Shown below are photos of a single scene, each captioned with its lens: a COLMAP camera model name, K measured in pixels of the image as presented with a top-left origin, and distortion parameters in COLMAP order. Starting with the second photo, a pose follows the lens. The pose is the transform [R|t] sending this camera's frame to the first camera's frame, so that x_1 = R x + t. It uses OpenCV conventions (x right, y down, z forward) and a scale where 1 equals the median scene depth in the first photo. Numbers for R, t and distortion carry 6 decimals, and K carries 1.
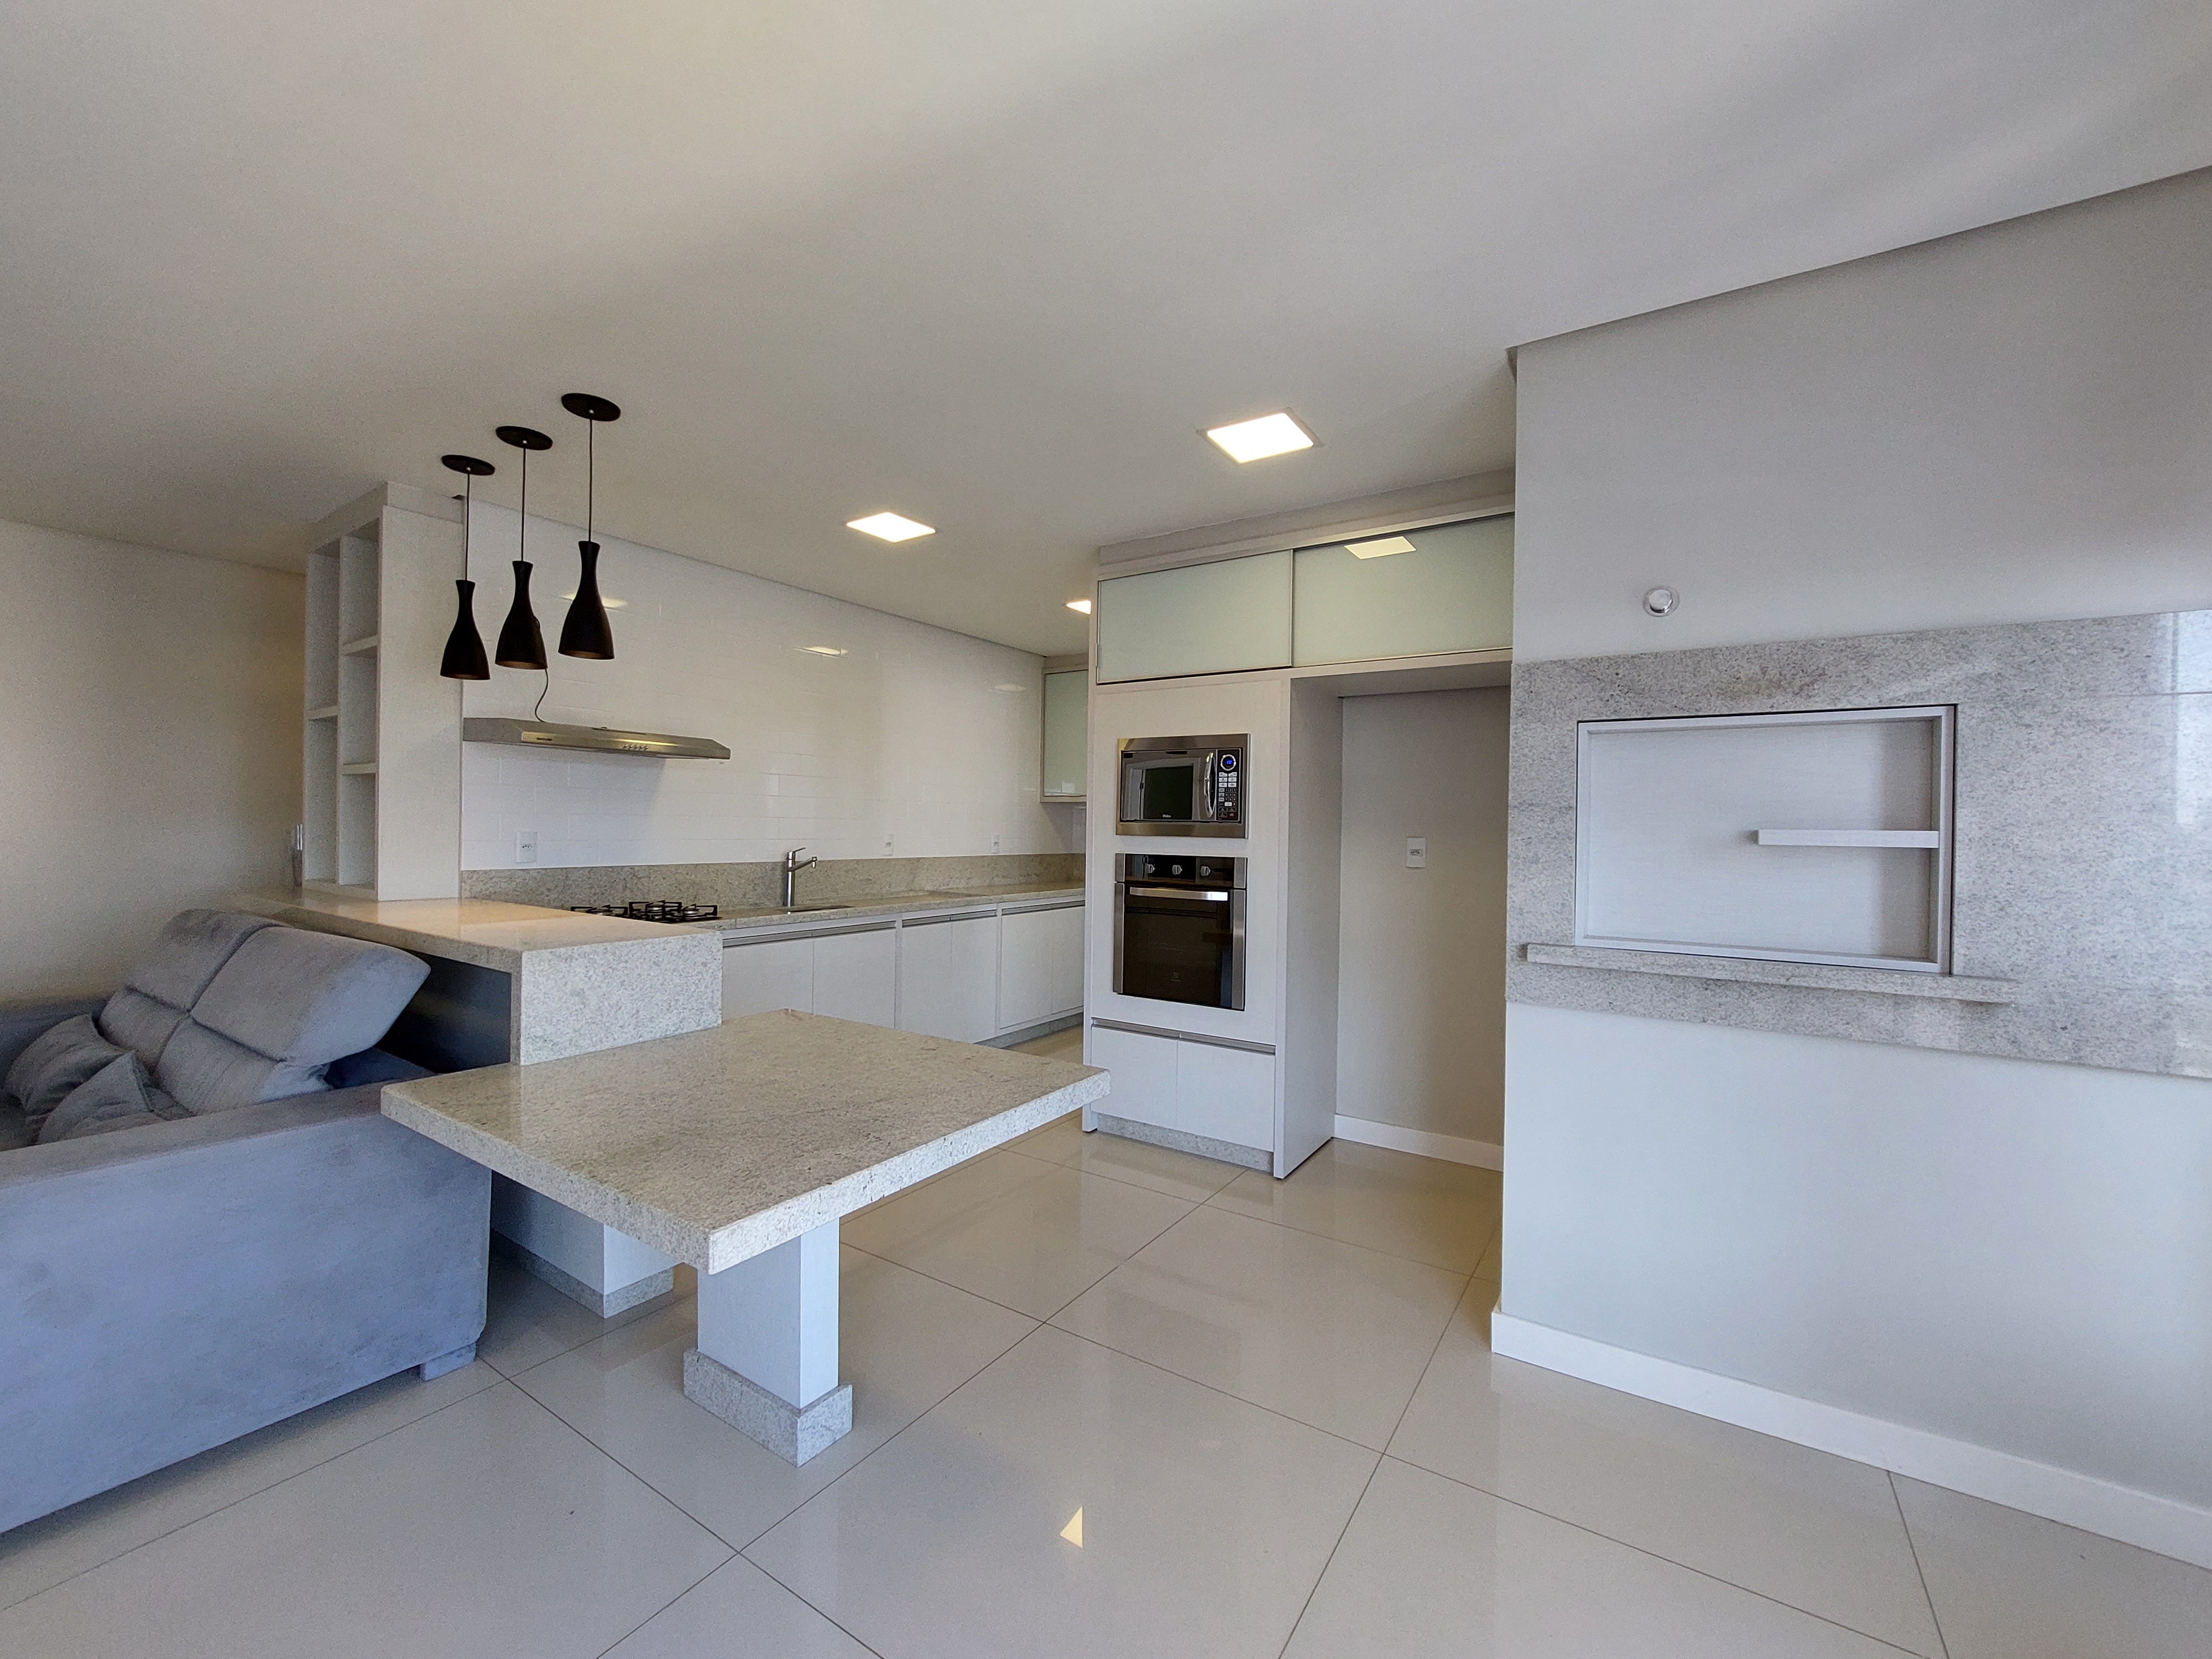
lens RADIAL K [[876.9, 0, 1121.0], [0, 876.9, 832.5], [0, 0, 1]] dist [-0.016039, -0.000059]
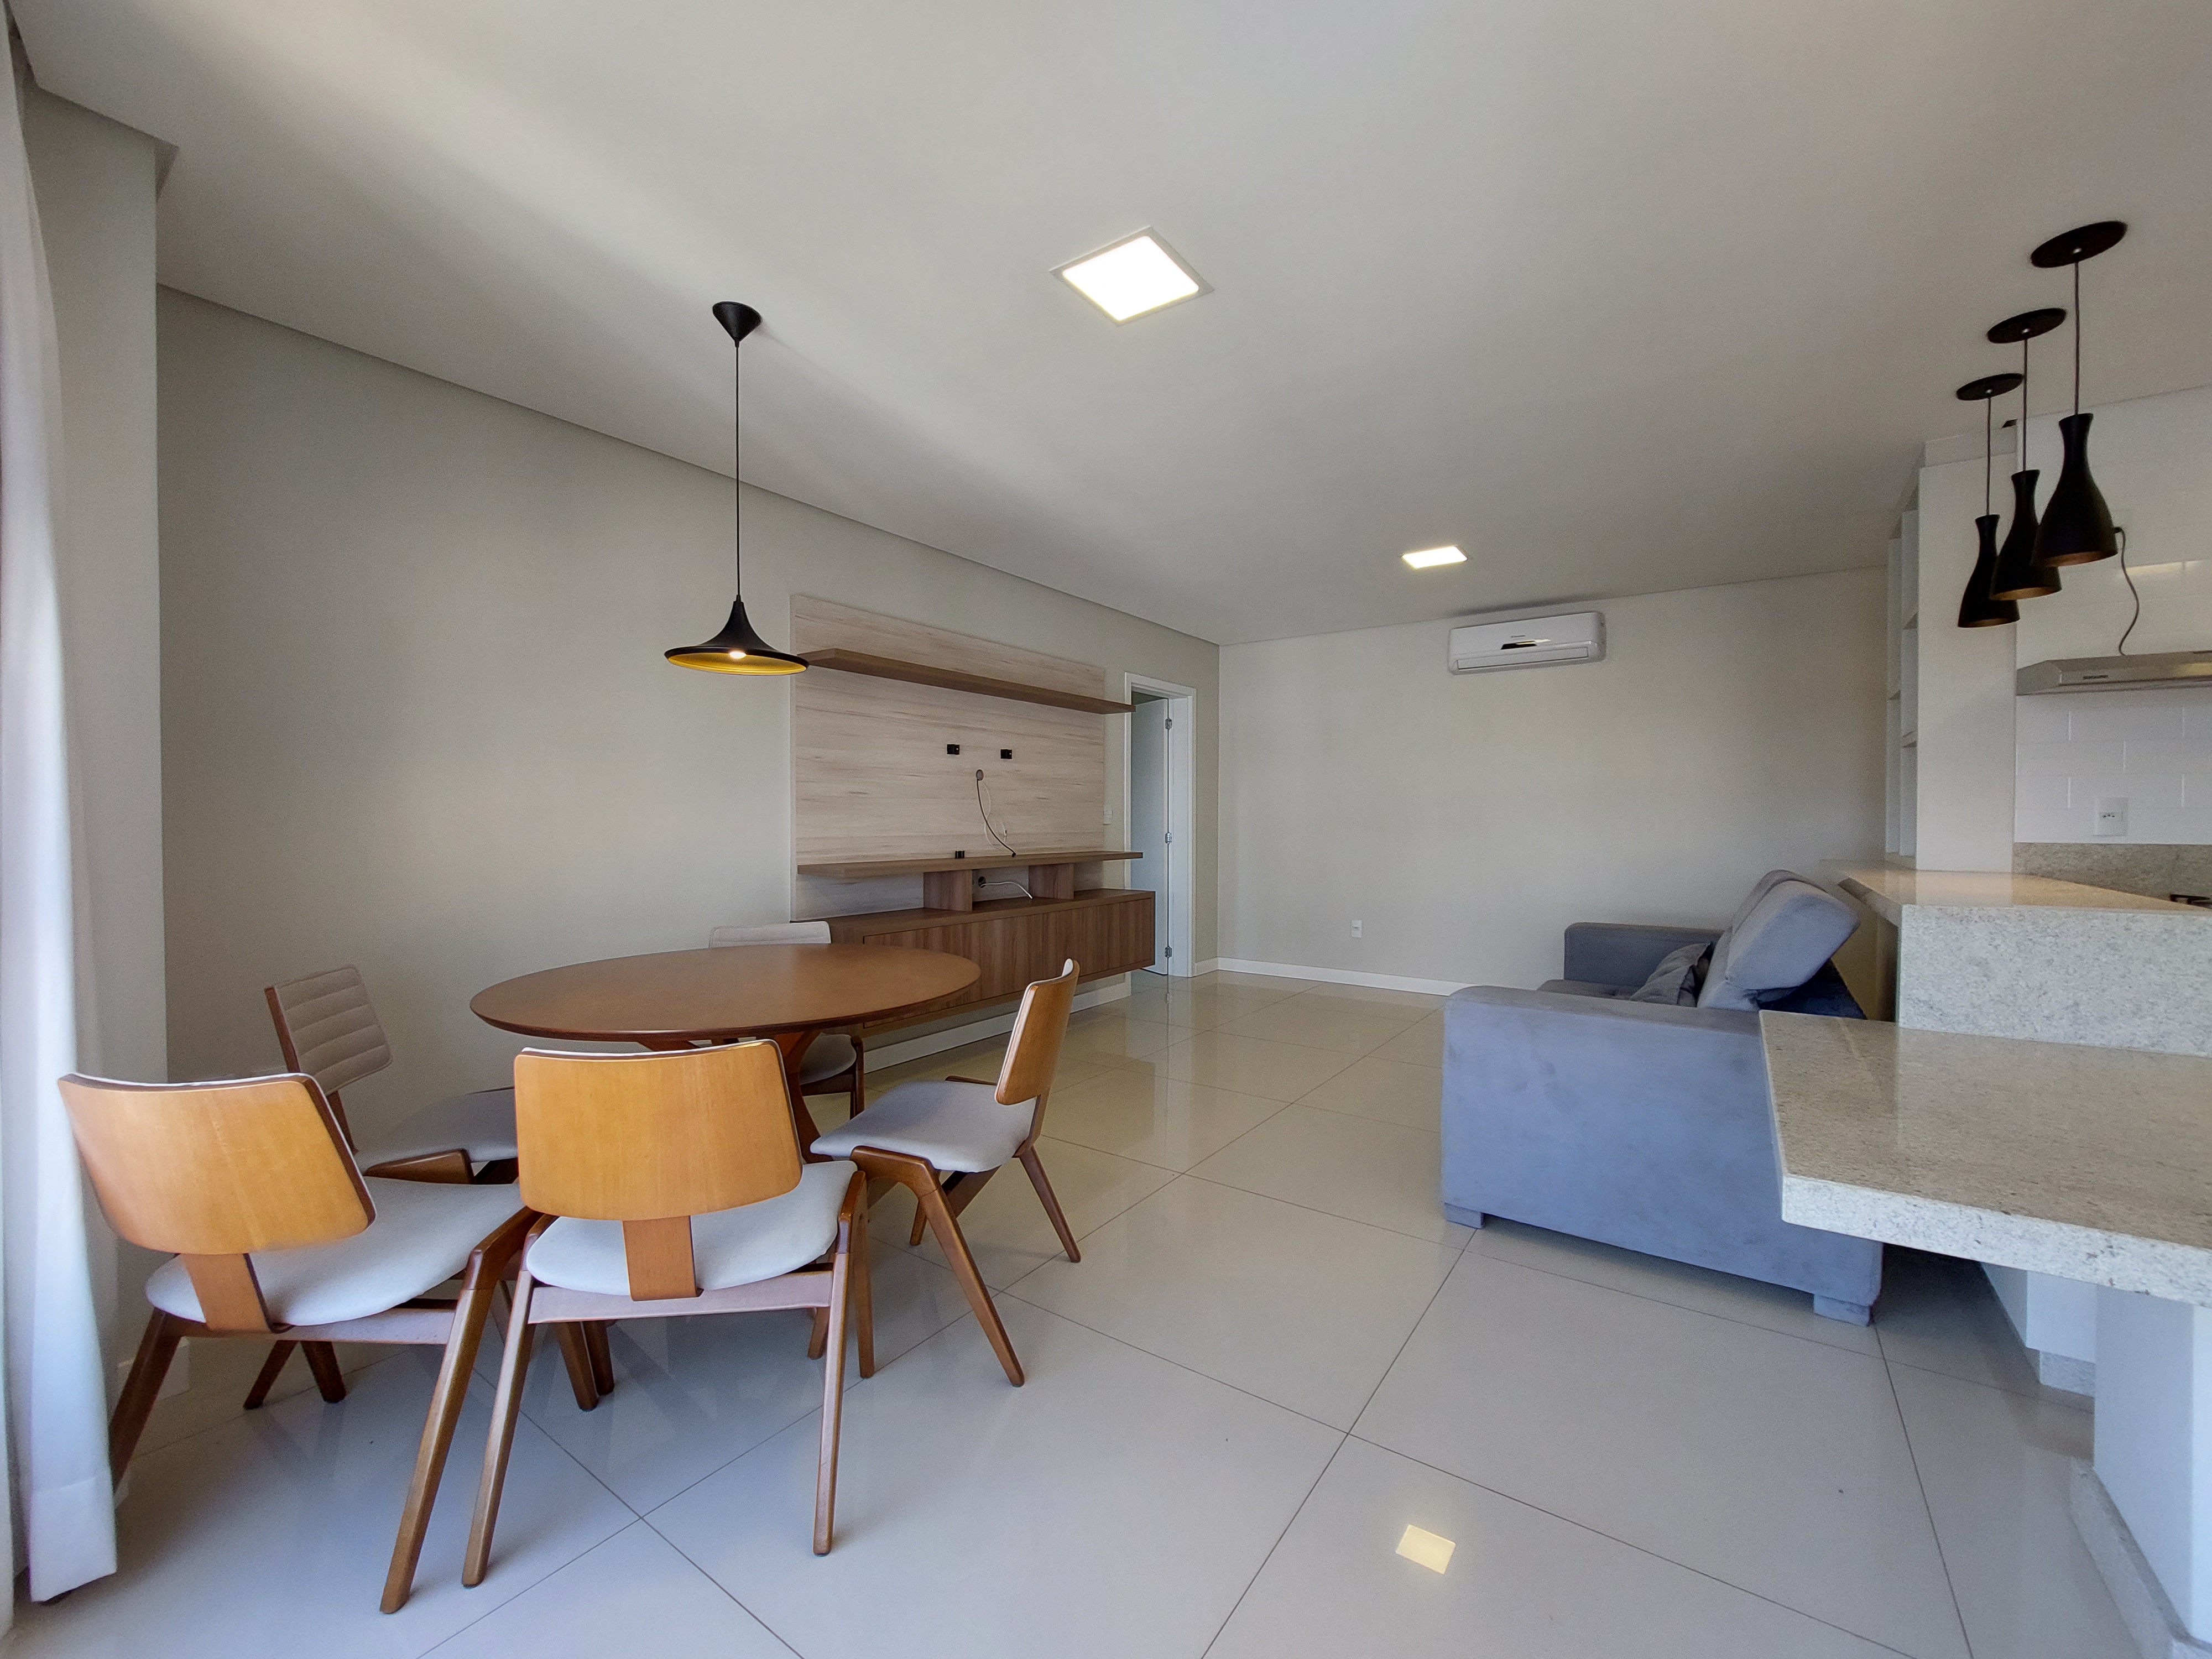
lens RADIAL K [[876.9, 0, 1121.0], [0, 876.9, 832.5], [0, 0, 1]] dist [-0.016039, -0.000059]
pose [[-0.032297, 0.004398, -0.999469, 0.220845], [-0.008763, 0.999951, 0.004683, 0.055700], [0.999440, 0.008909, -0.032257, 0.173652]]
